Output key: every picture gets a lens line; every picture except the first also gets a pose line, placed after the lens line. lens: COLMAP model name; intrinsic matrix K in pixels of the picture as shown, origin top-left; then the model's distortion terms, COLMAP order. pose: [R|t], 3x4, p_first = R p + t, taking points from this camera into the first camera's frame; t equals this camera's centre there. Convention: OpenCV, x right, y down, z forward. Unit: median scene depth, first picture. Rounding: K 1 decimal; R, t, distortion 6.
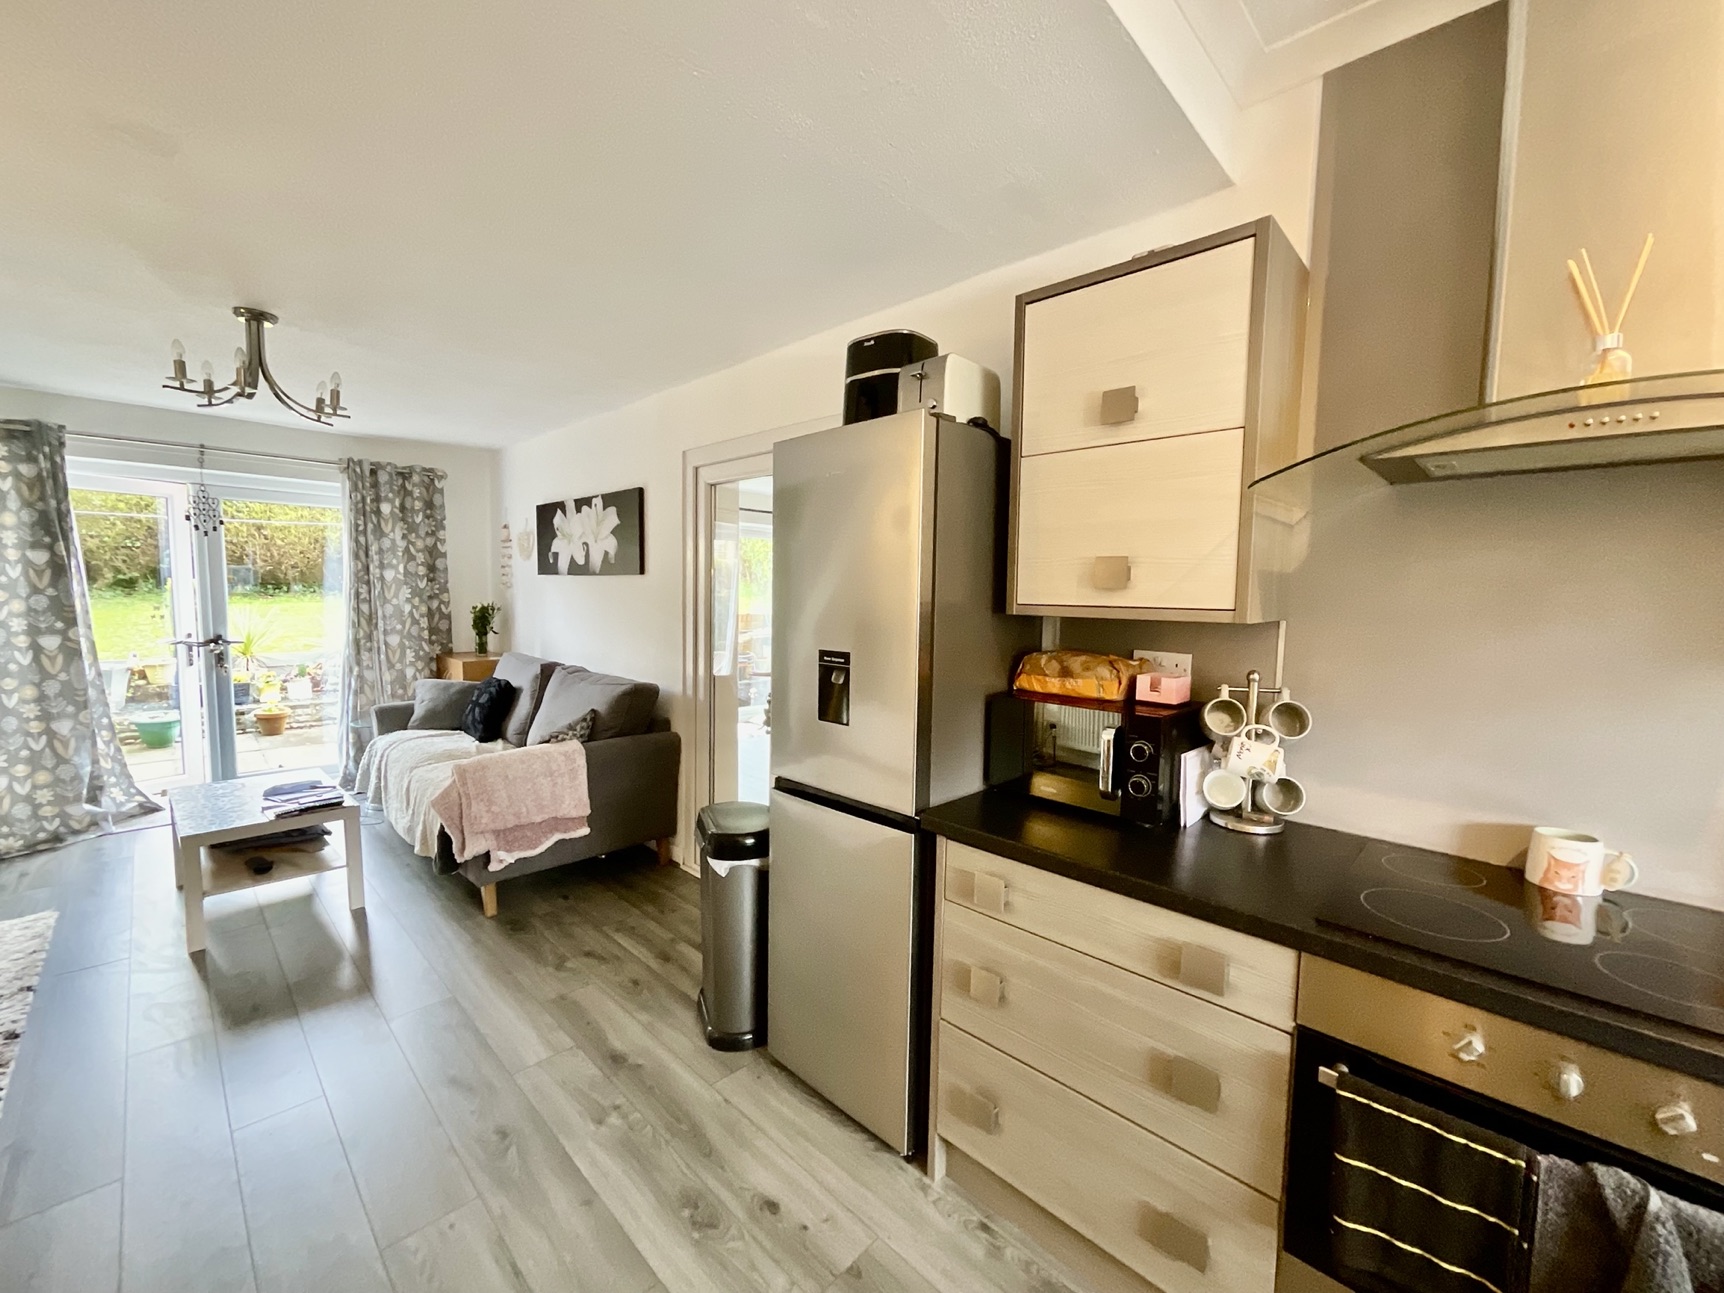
lens RADIAL K [[697.9, 0, 862.3], [0, 697.9, 648.0], [0, 0, 1]] dist [-0.006708, 0.004521]
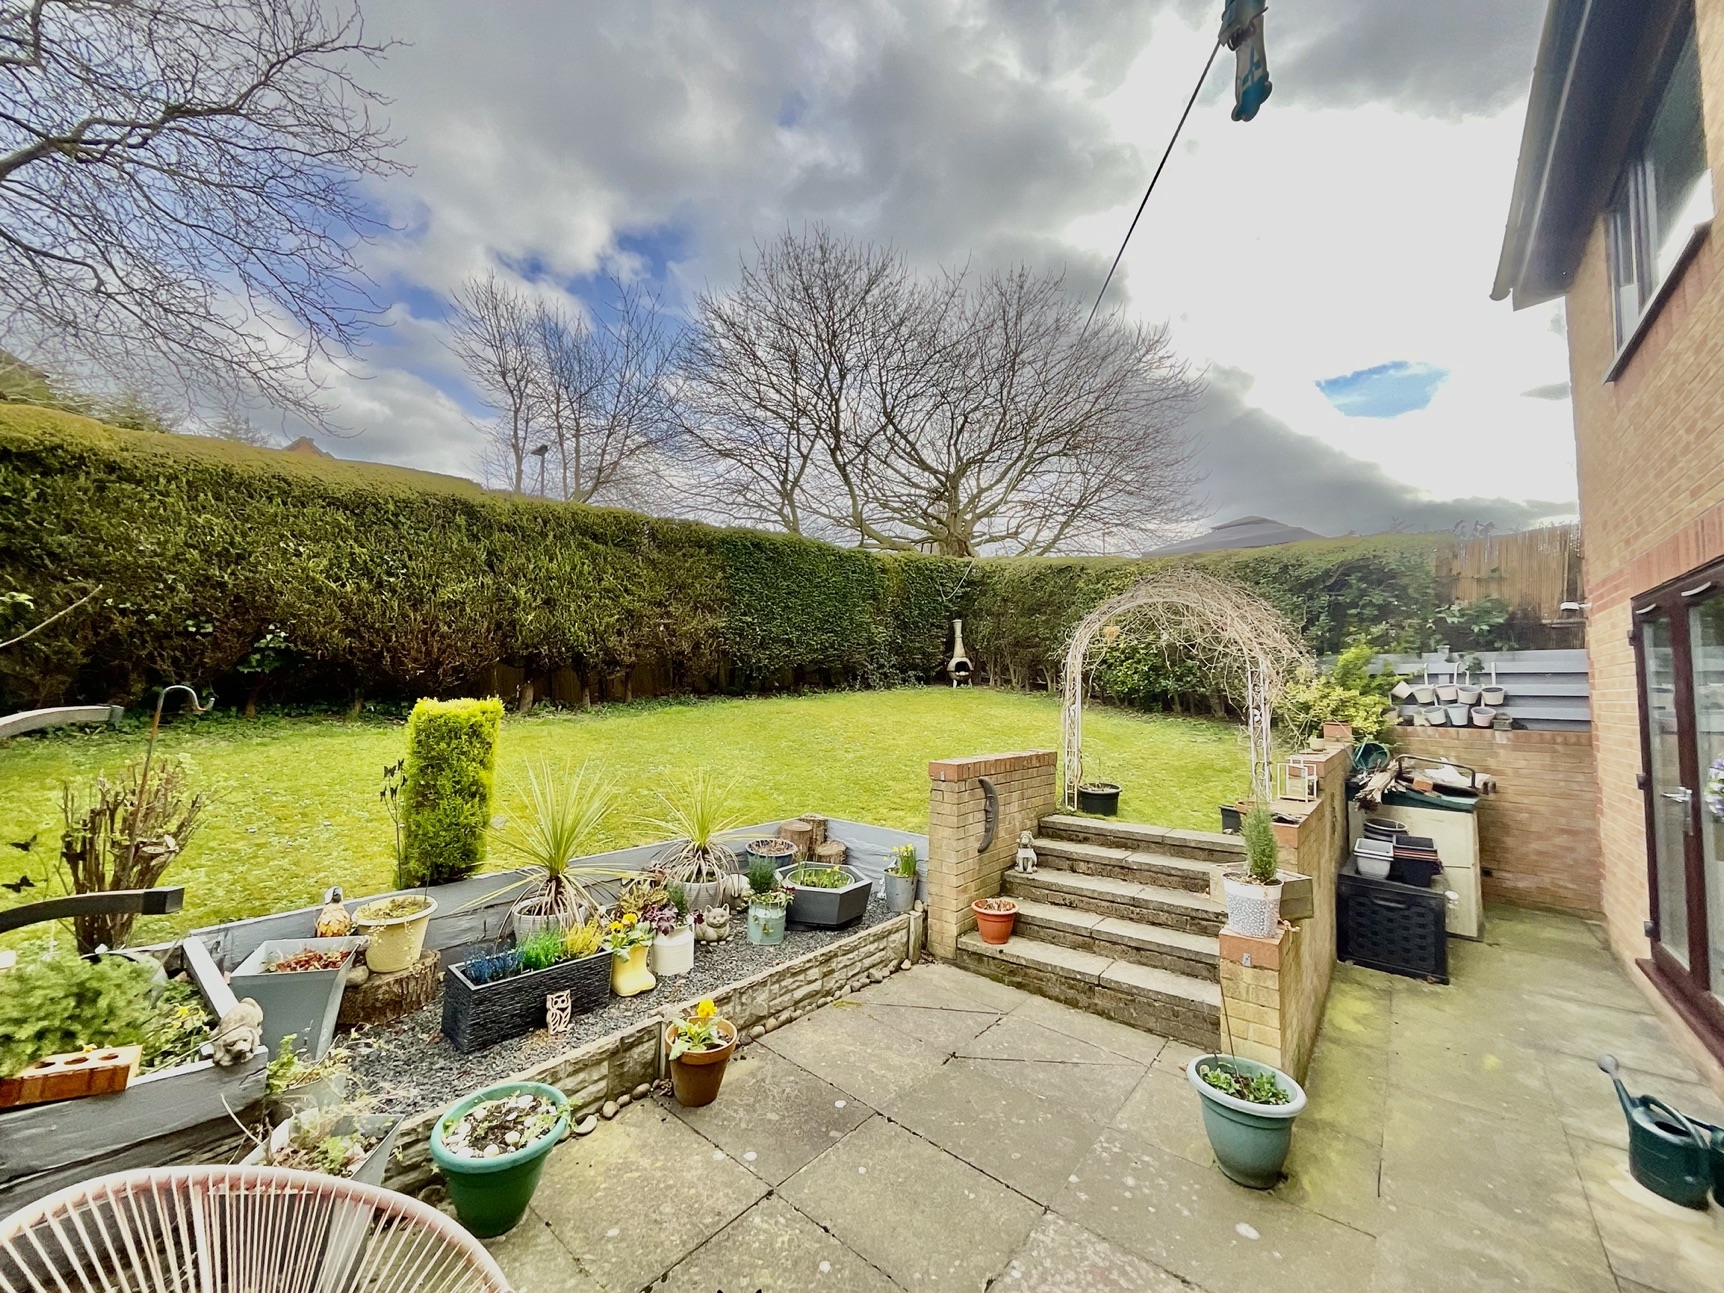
lens RADIAL K [[697.9, 0, 862.3], [0, 697.9, 648.0], [0, 0, 1]] dist [-0.006708, 0.004521]
pose [[0.993529, 0.003156, 0.113537, -1.229319], [0.013188, 0.989647, -0.142912, -0.106800], [-0.112812, 0.143485, 0.983202, 0.869225]]
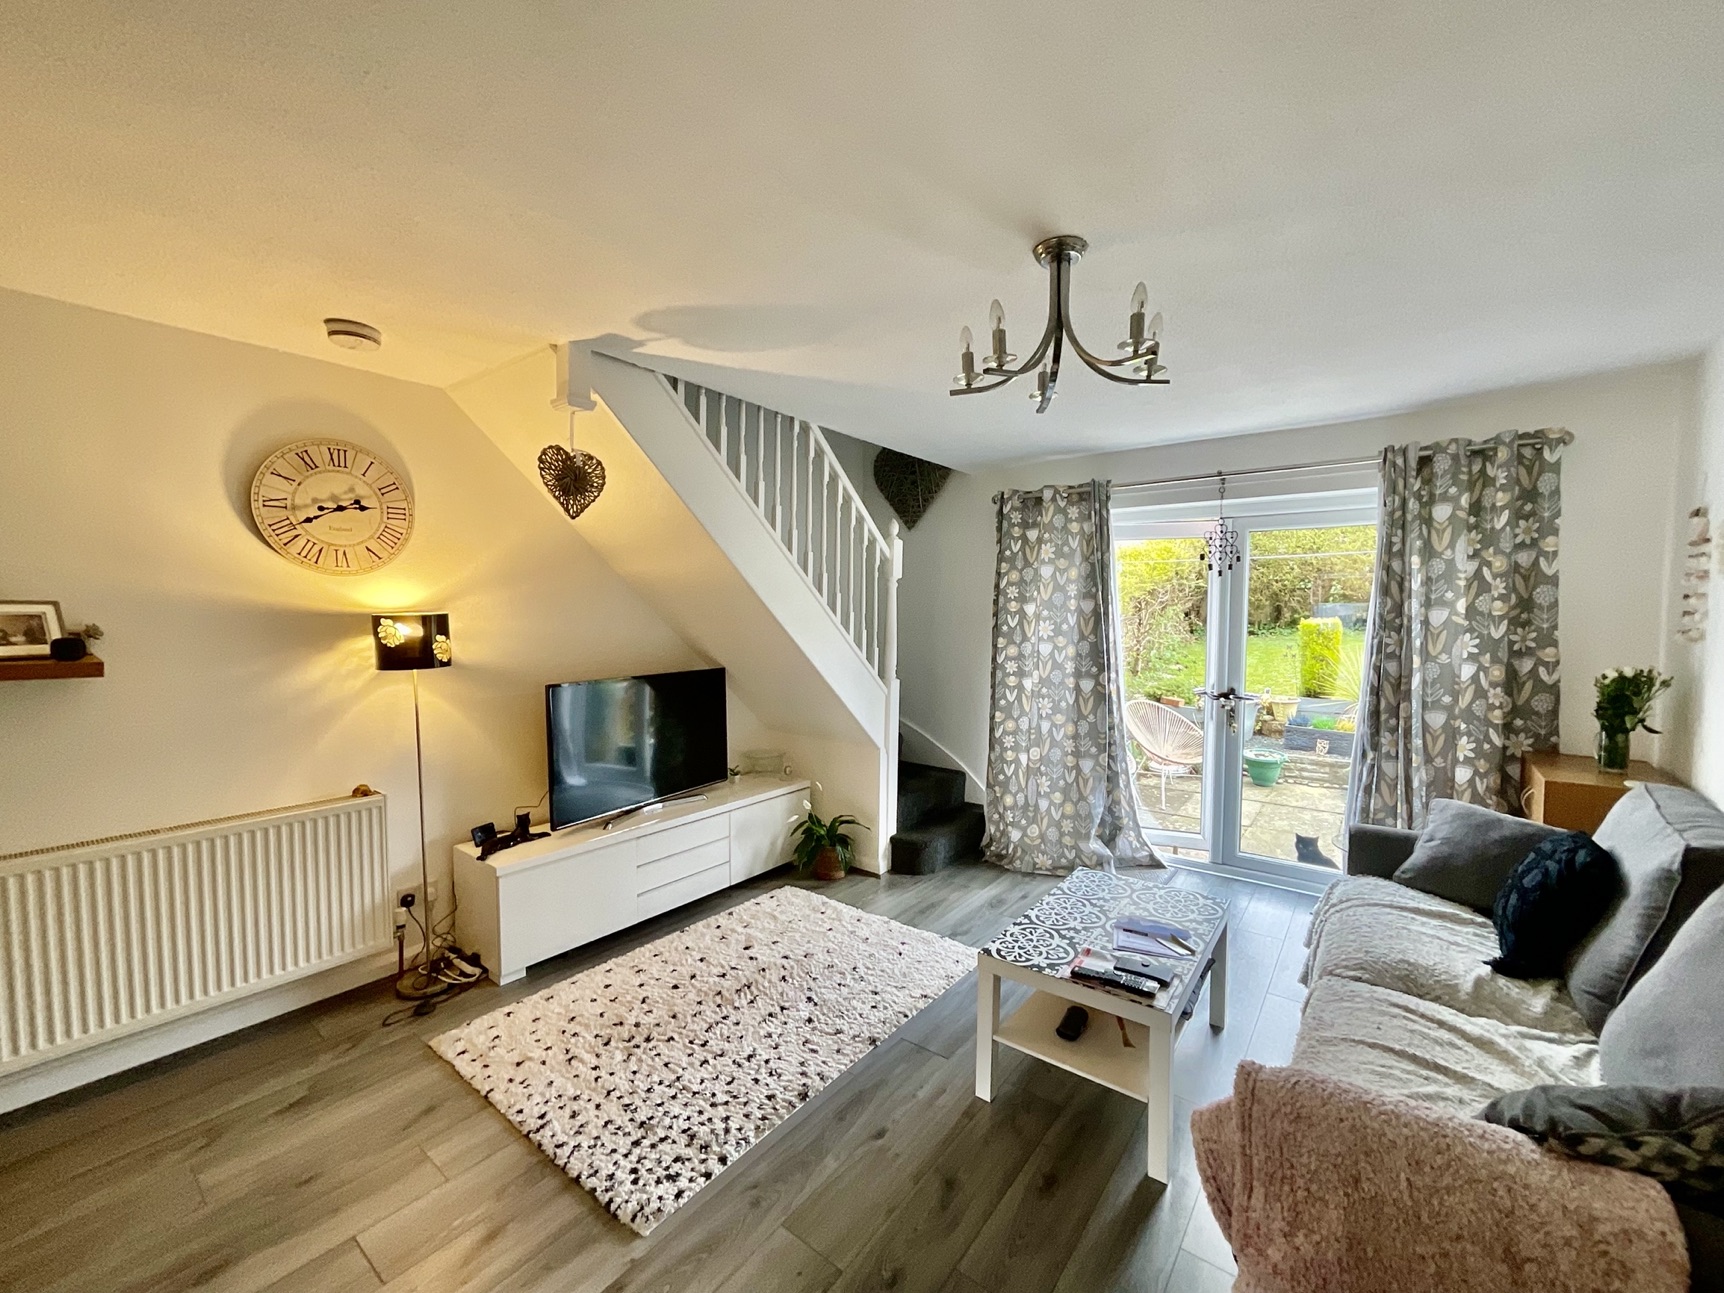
lens RADIAL K [[697.9, 0, 862.3], [0, 697.9, 648.0], [0, 0, 1]] dist [-0.006708, 0.004521]
pose [[0.115479, 0.035329, -0.992681, -0.108698], [-0.082101, 0.996287, 0.025906, -0.049798], [0.989911, 0.078508, 0.117951, 0.405586]]
